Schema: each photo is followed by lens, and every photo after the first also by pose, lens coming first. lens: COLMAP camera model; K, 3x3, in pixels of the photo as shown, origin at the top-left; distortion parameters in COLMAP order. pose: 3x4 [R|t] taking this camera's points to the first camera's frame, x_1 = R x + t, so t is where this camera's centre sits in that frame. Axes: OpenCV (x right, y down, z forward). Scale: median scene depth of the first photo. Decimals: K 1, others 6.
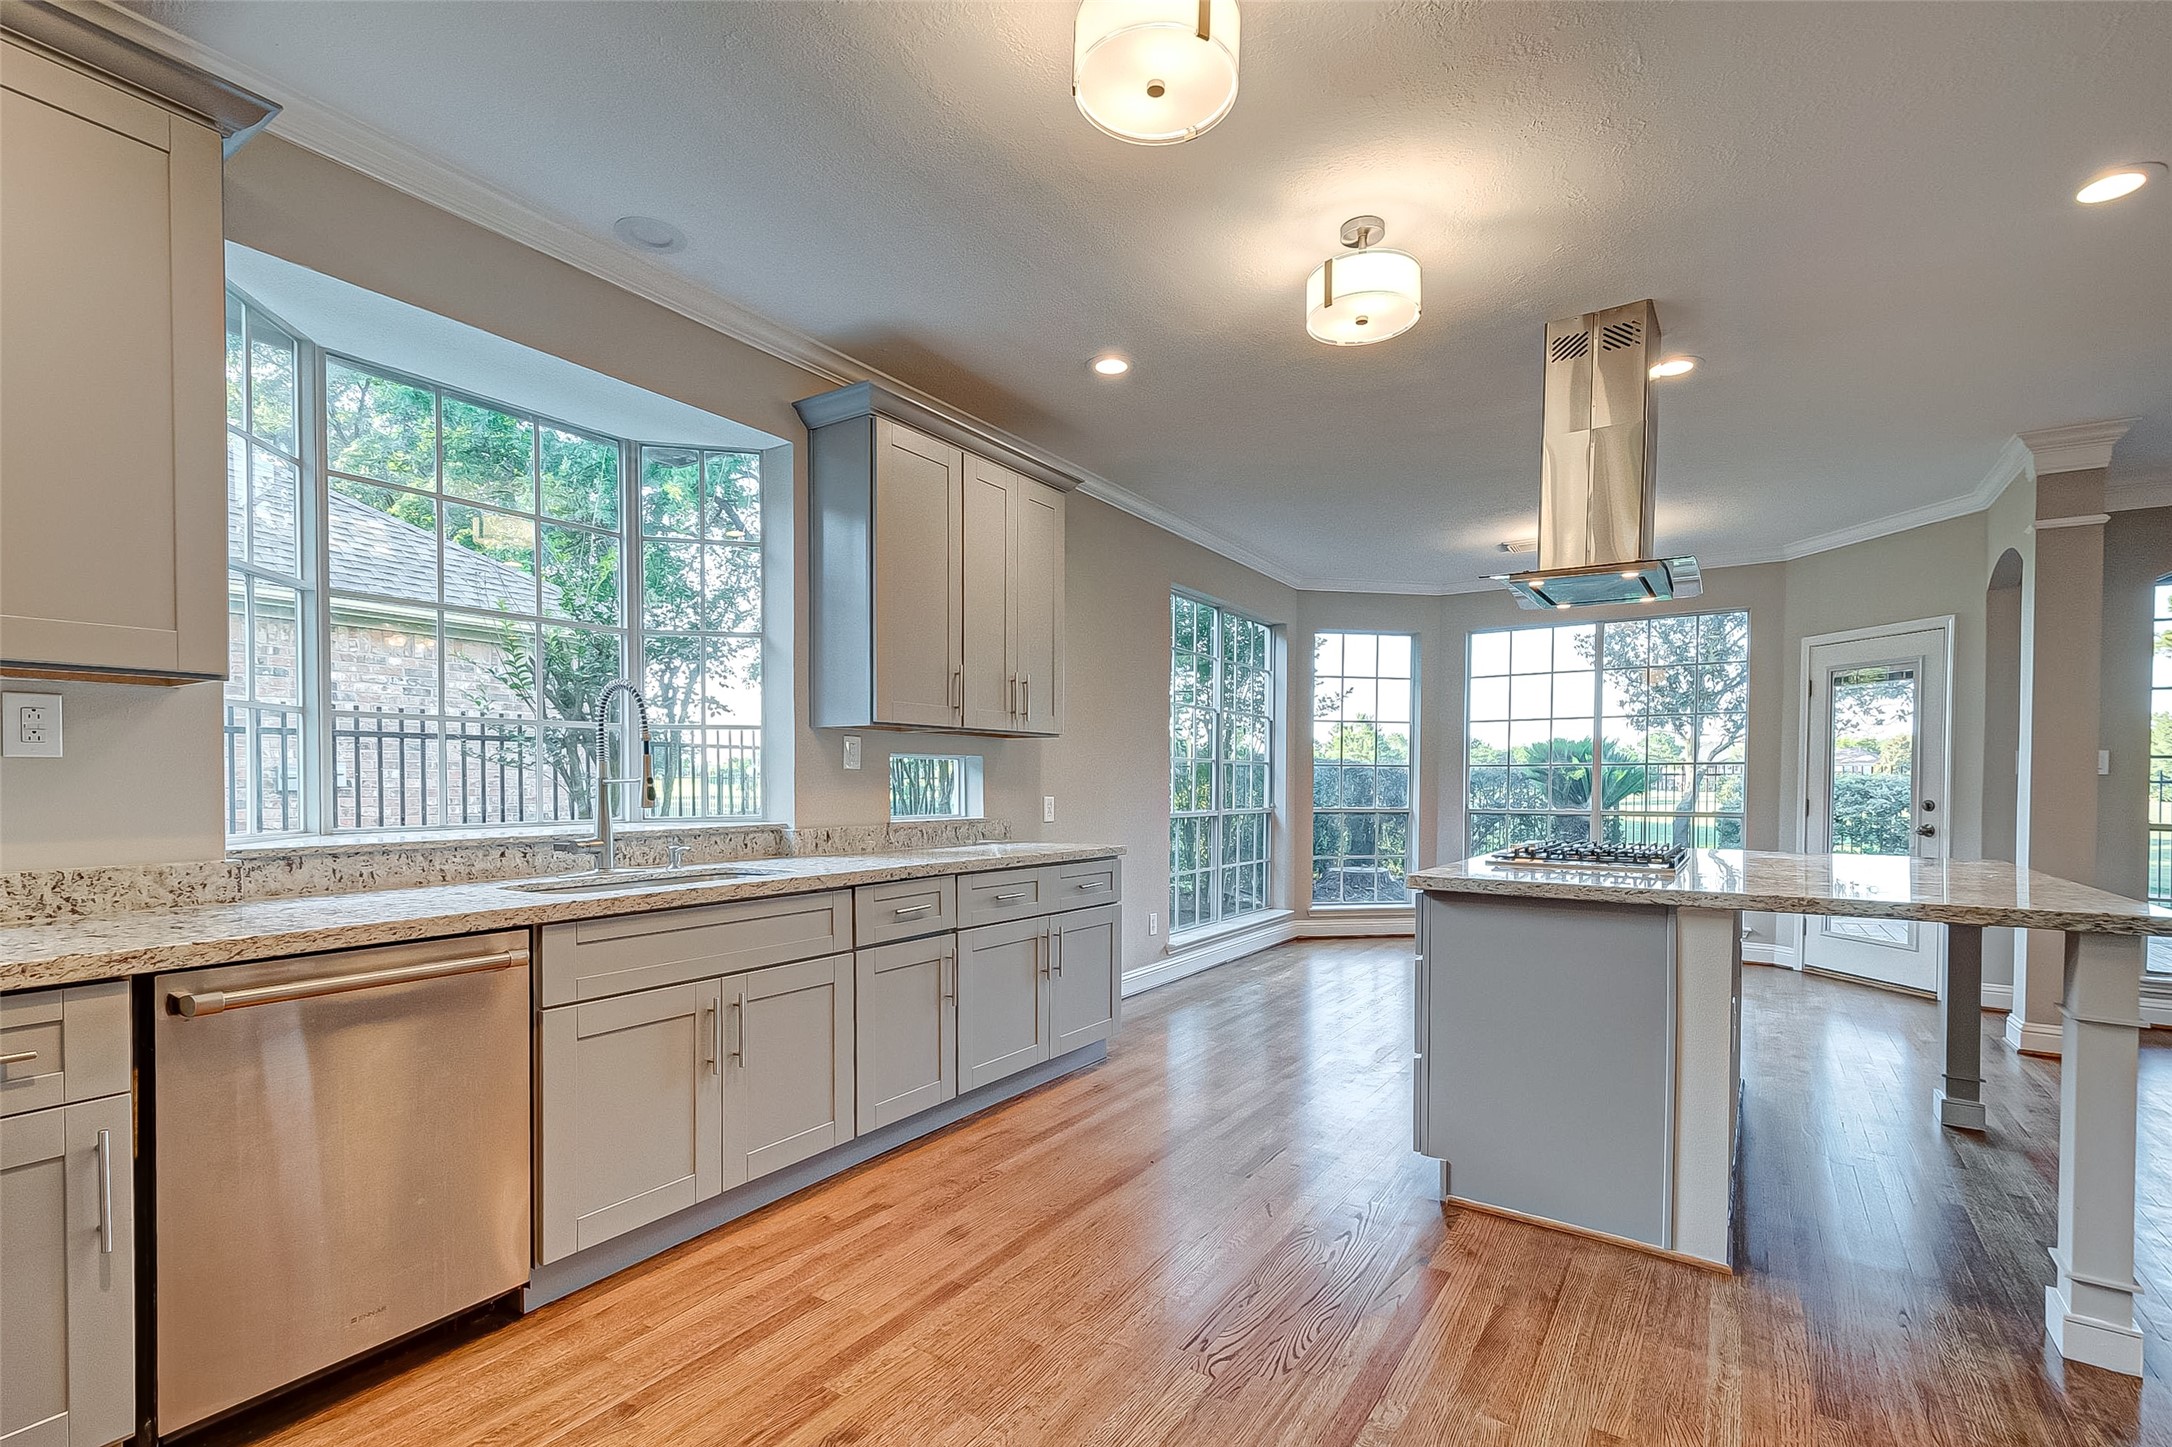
lens RADIAL K [[996.8, 0, 1062.4], [0, 996.8, 784.6], [0, 0, 1]] dist [0.017054, -0.005626]
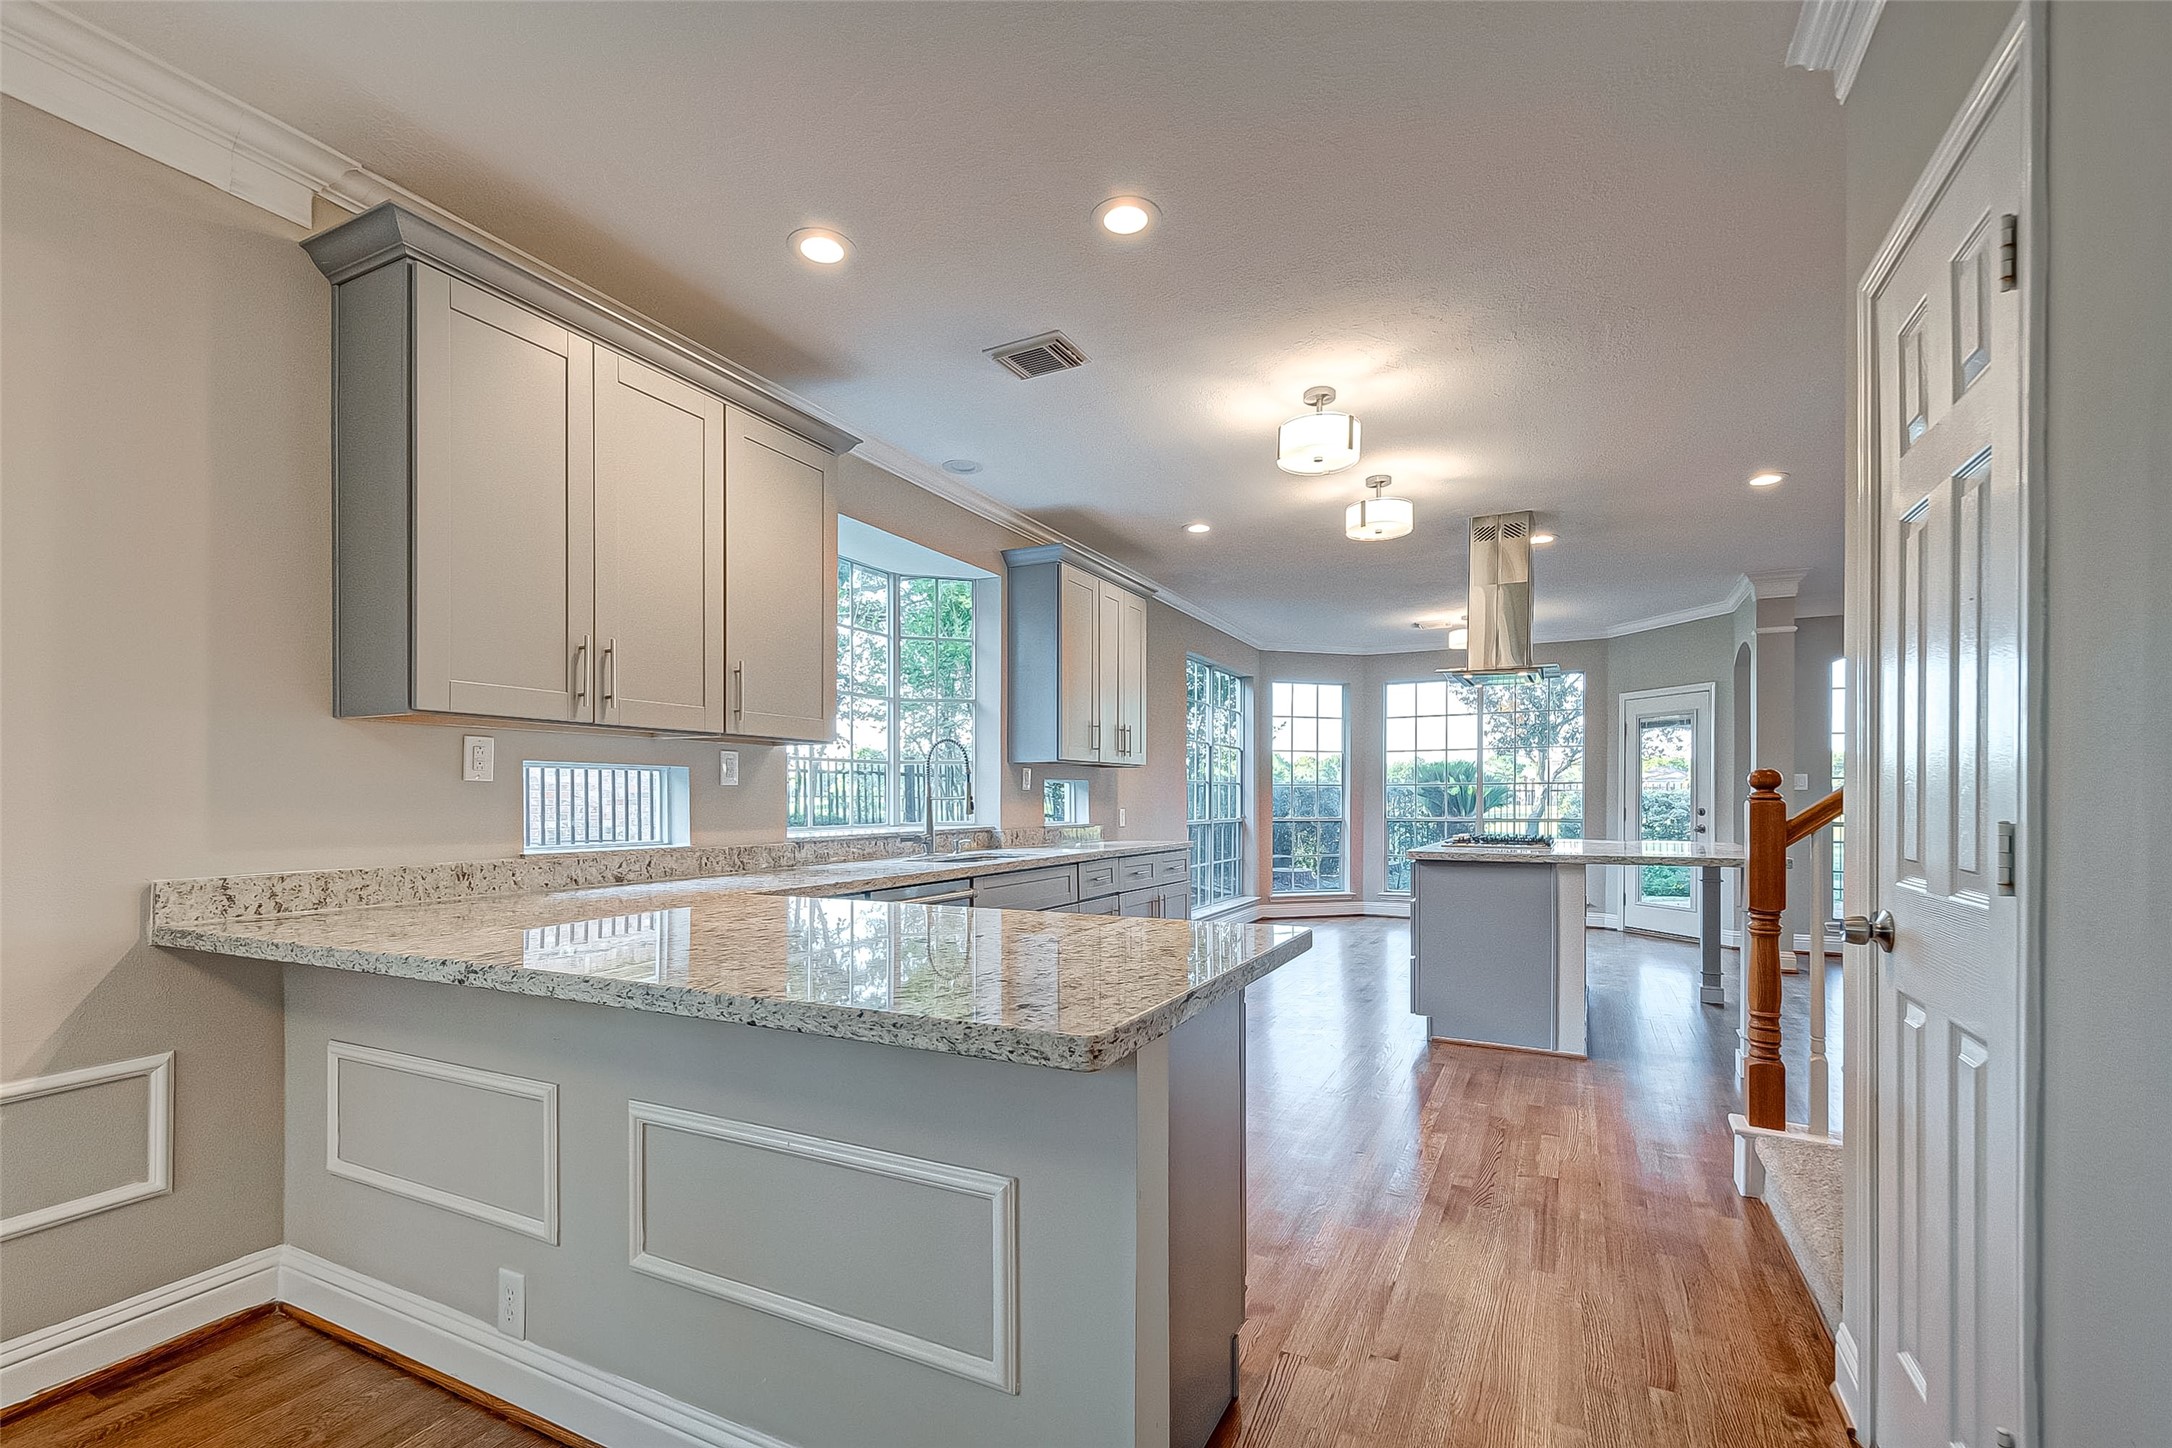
lens RADIAL K [[996.8, 0, 1046.9], [0, 996.8, 784.0], [0, 0, 1]] dist [0.017054, -0.005626]
pose [[0.993788, -0.003271, 0.111245, -0.247515], [0.005314, 0.999823, -0.018071, 0.001857], [-0.111166, 0.018550, 0.993629, -0.344582]]
